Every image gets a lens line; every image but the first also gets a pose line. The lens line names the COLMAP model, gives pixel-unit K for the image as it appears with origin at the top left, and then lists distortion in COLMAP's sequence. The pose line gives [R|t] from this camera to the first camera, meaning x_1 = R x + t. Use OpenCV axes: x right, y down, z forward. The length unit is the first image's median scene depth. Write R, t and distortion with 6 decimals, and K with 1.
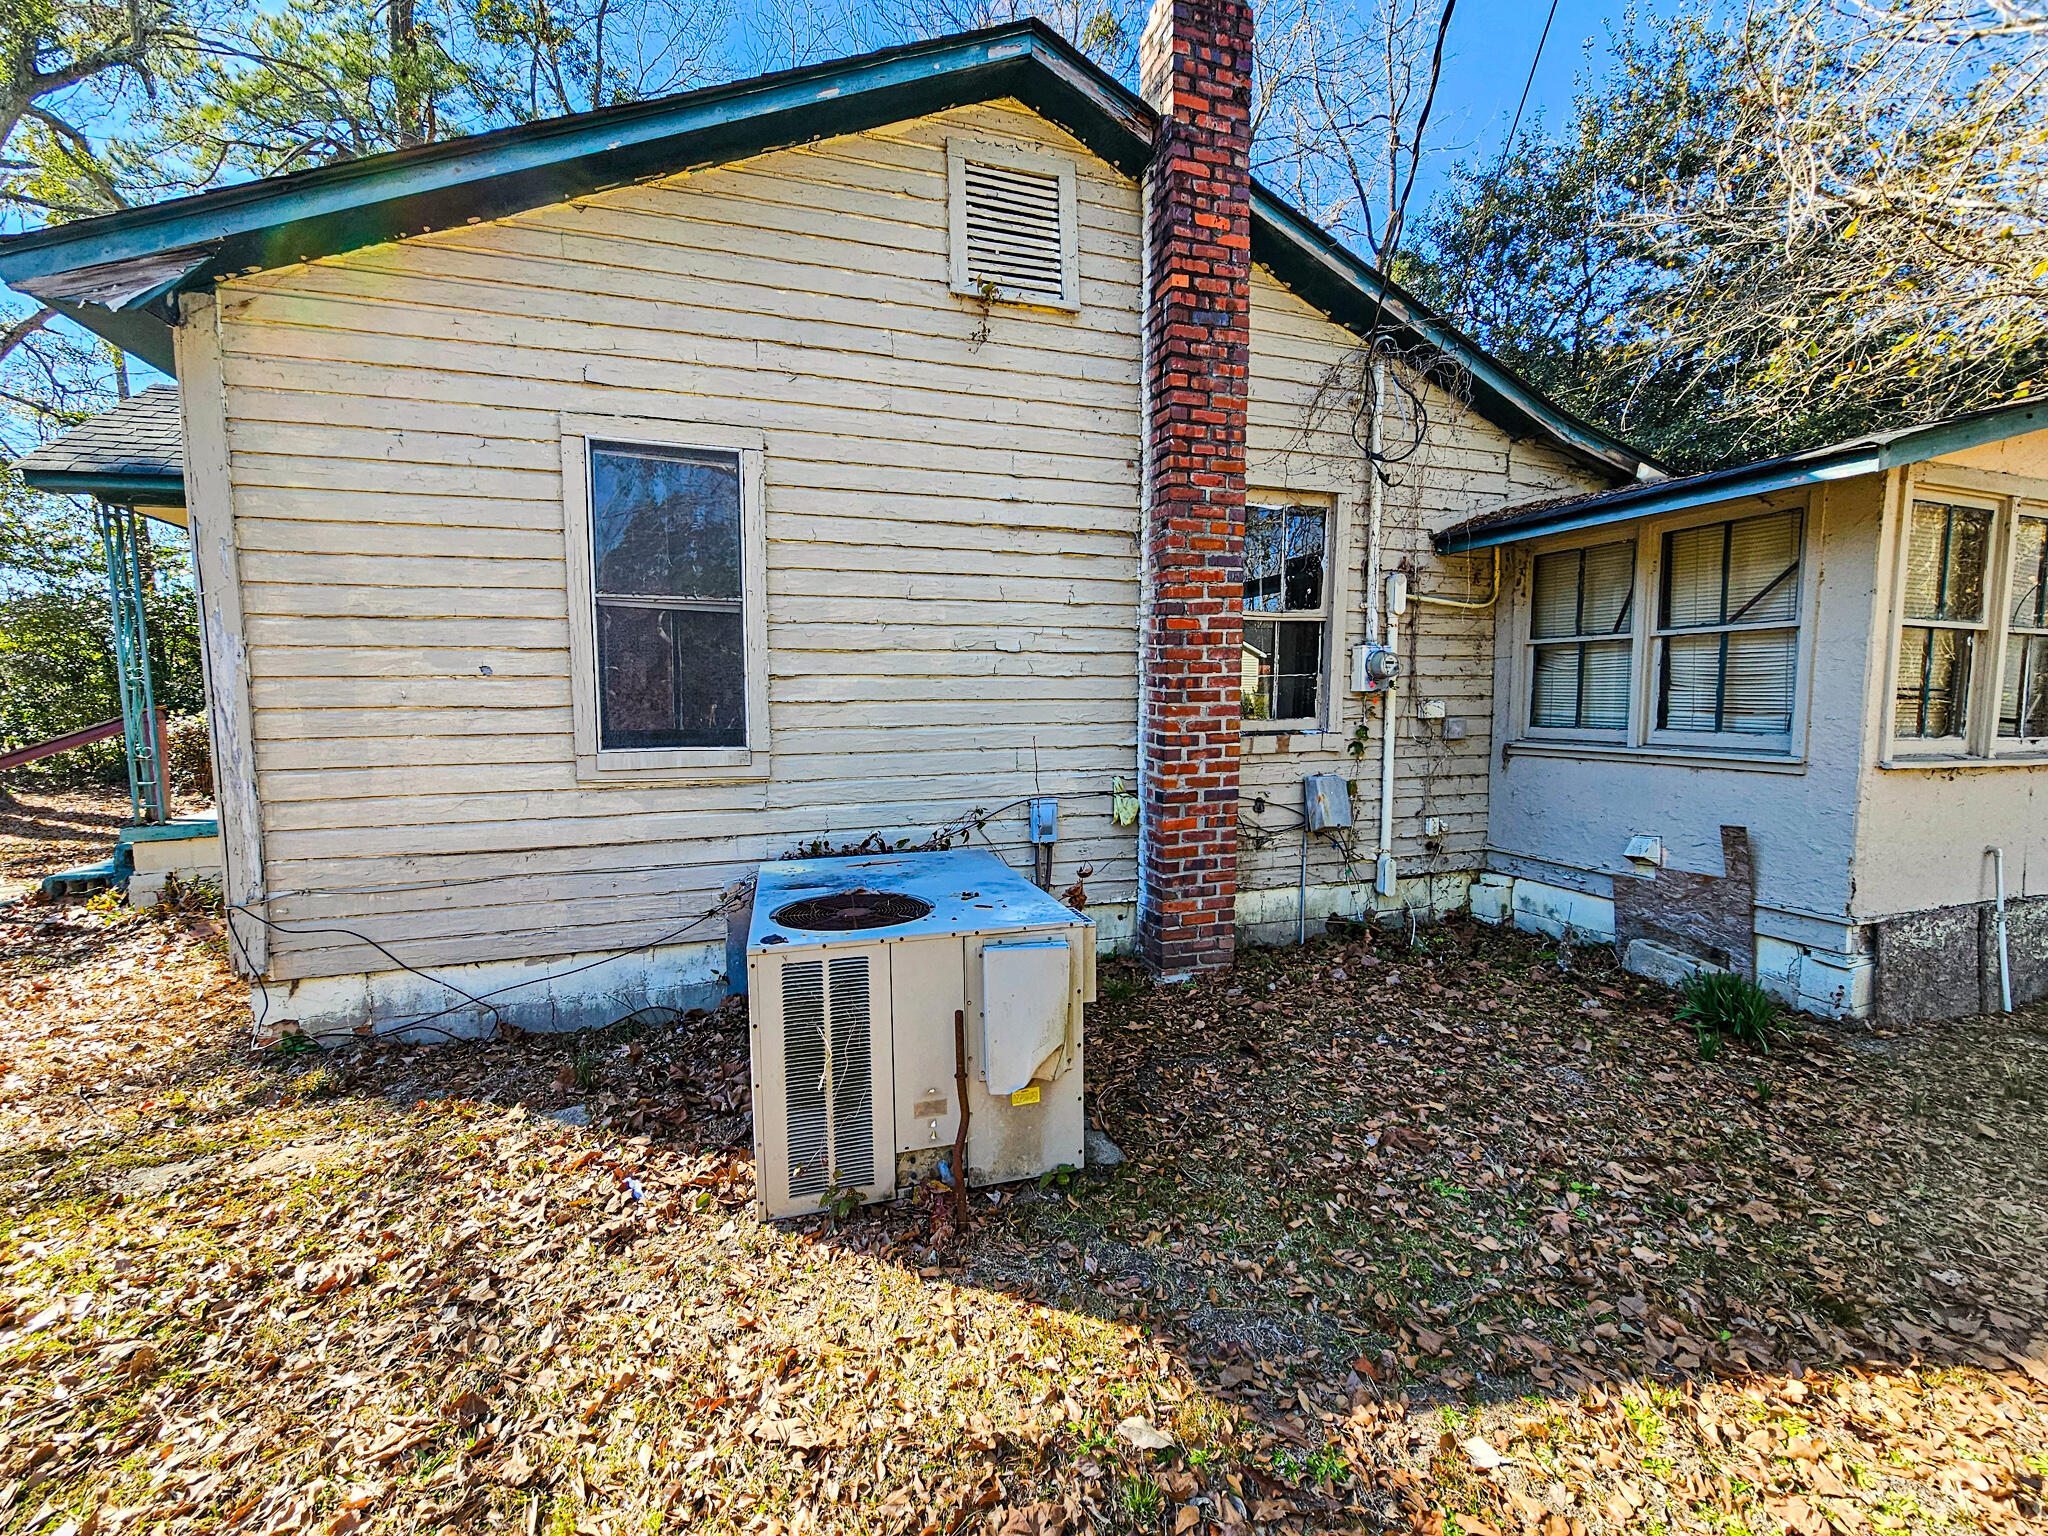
lens RADIAL K [[847.2, 0, 1023.8], [0, 847.2, 773.1], [0, 0, 1]] dist [0.002603, 0.000109]
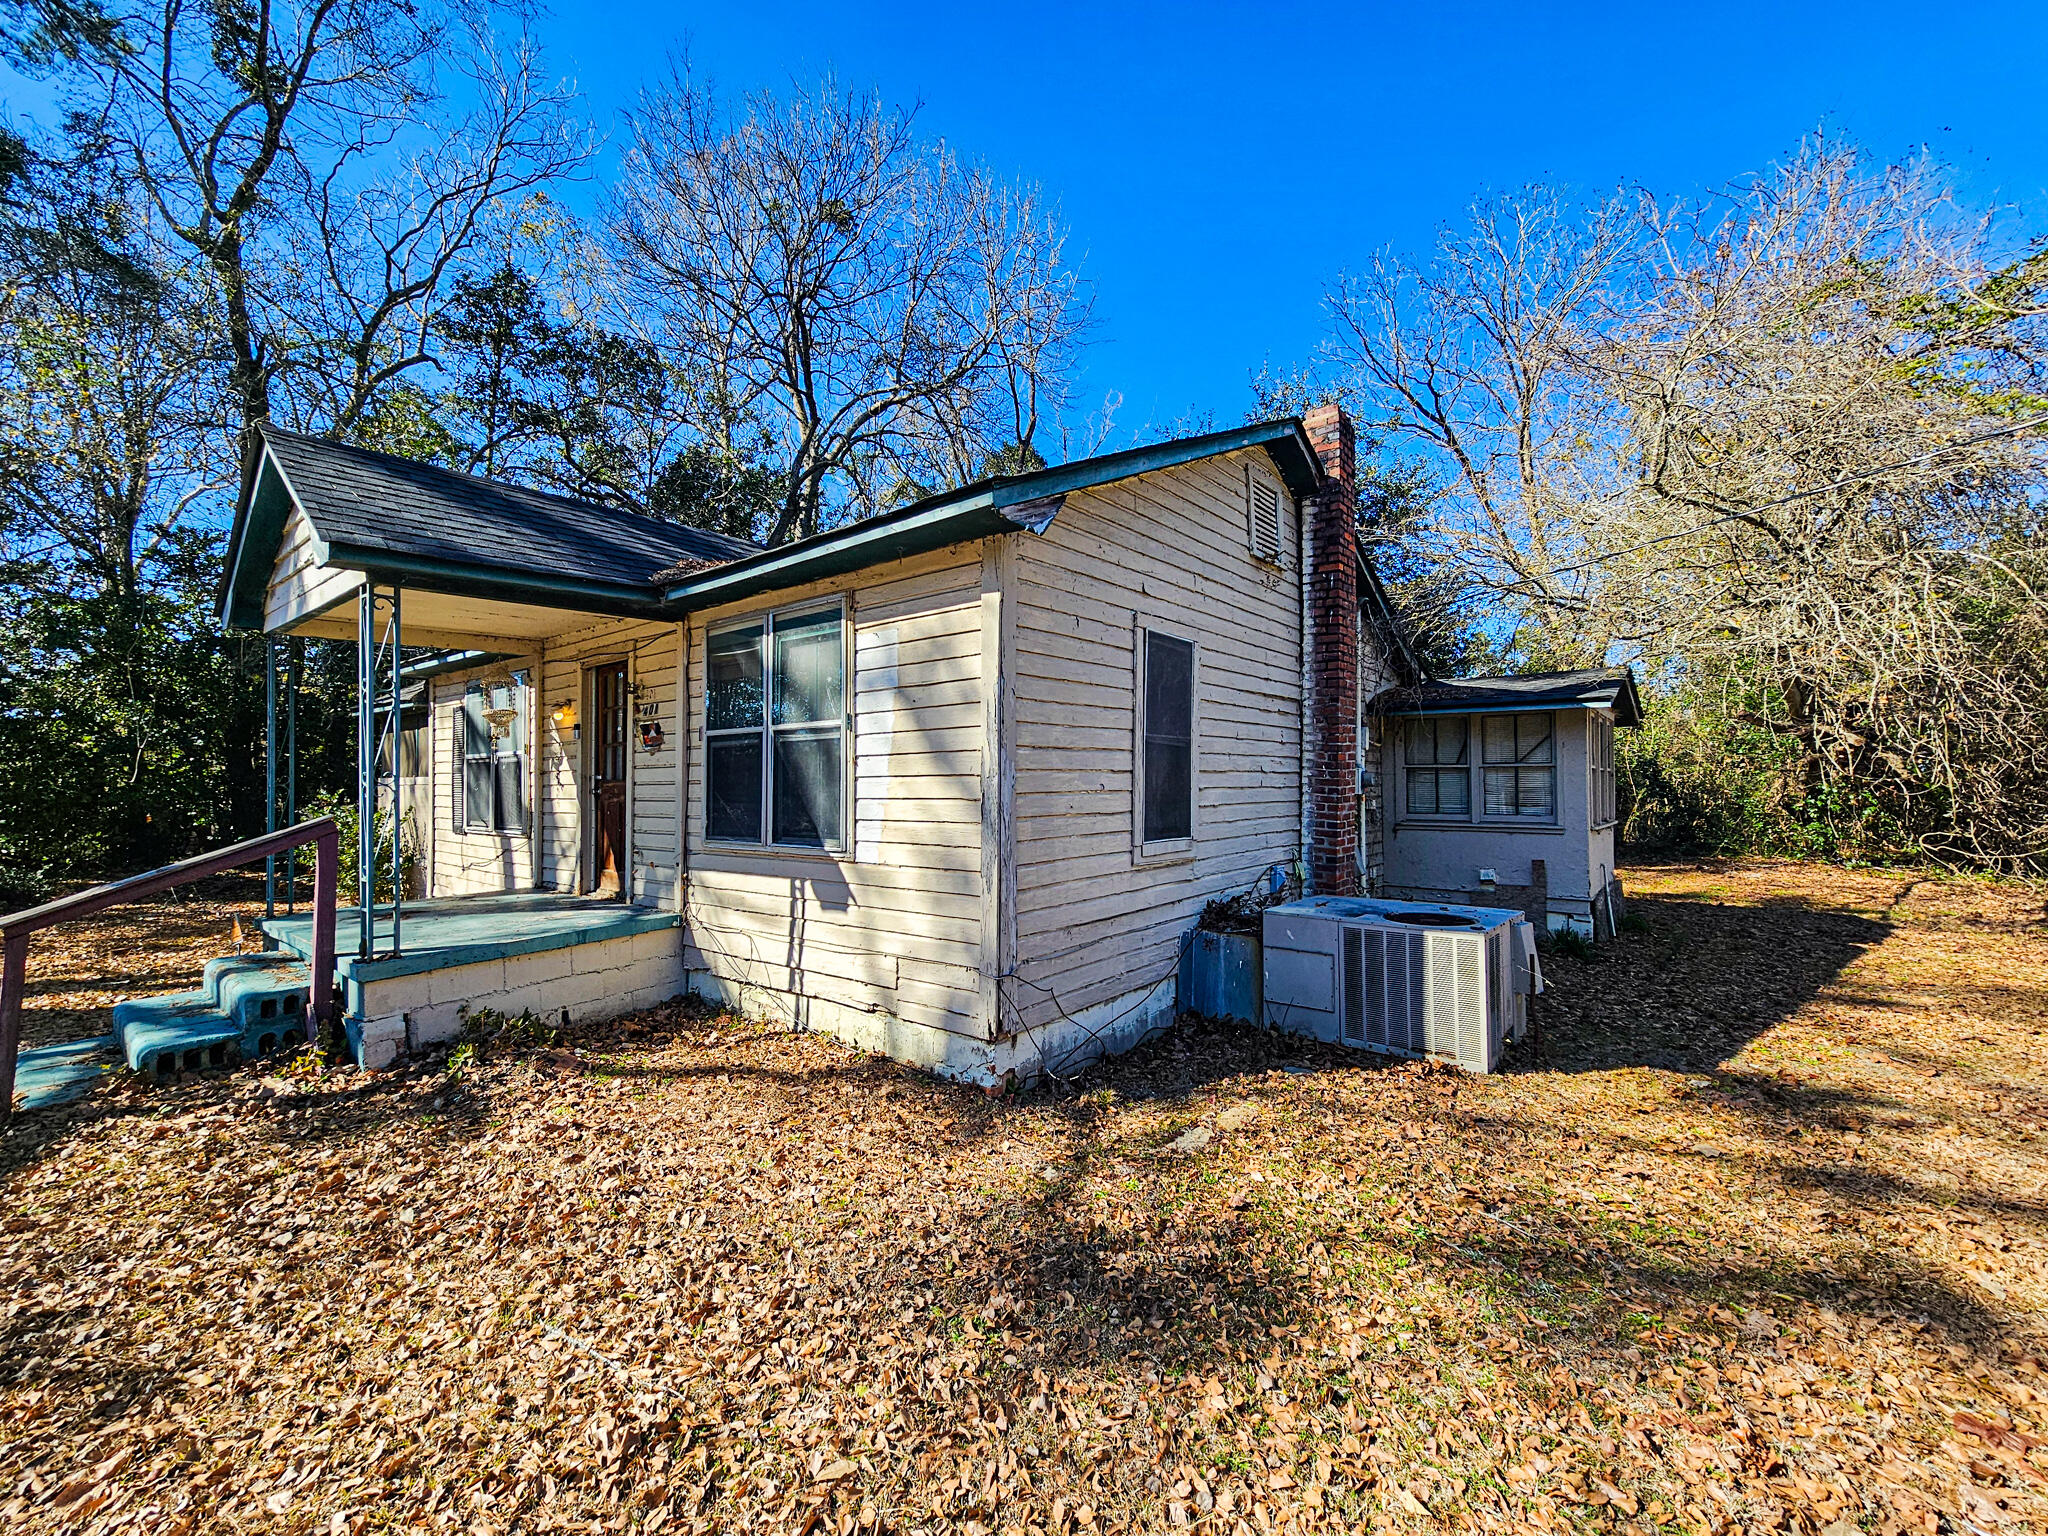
lens RADIAL K [[847.2, 0, 1012.5], [0, 847.2, 767.4], [0, 0, 1]] dist [0.002603, 0.000109]
pose [[0.842594, 0.012292, 0.538410, -1.405264], [0.046697, 0.994307, -0.095780, -0.025435], [-0.536522, 0.105846, 0.837222, -0.076913]]
